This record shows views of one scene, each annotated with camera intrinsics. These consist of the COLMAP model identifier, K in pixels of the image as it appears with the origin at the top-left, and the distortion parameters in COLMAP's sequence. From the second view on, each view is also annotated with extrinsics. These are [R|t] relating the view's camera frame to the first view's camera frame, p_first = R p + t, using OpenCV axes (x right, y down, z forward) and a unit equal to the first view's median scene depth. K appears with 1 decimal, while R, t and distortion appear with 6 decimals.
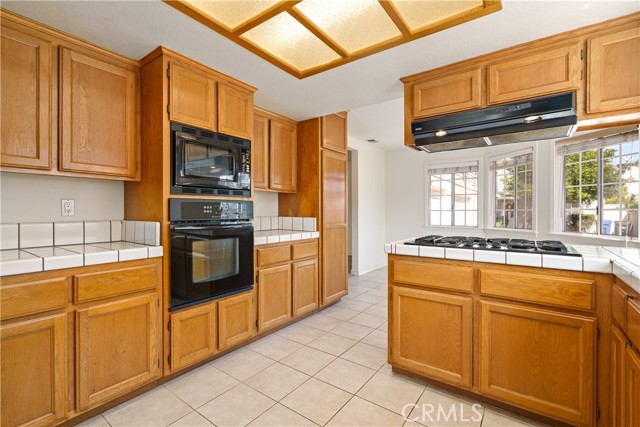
lens RADIAL K [[291.2, 0, 320.1], [0, 291.2, 211.8], [0, 0, 1]] dist [-0.008238, 0.002793]
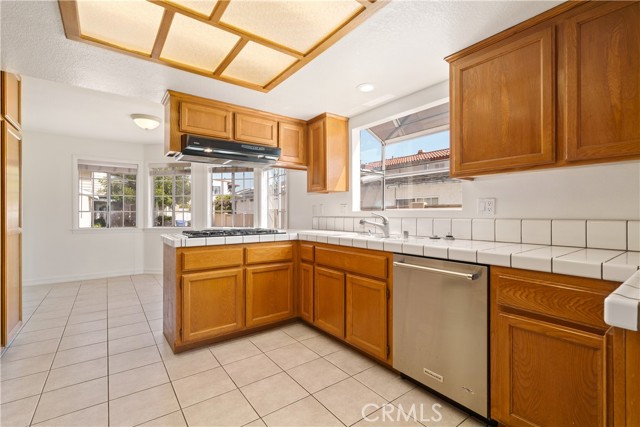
lens RADIAL K [[291.2, 0, 318.2], [0, 291.2, 213.8], [0, 0, 1]] dist [-0.008238, 0.002793]
pose [[0.282238, -0.001098, 0.959344, -0.719802], [0.003555, 0.999994, 0.000098, 0.015674], [-0.959338, 0.003383, 0.282240, 0.171755]]
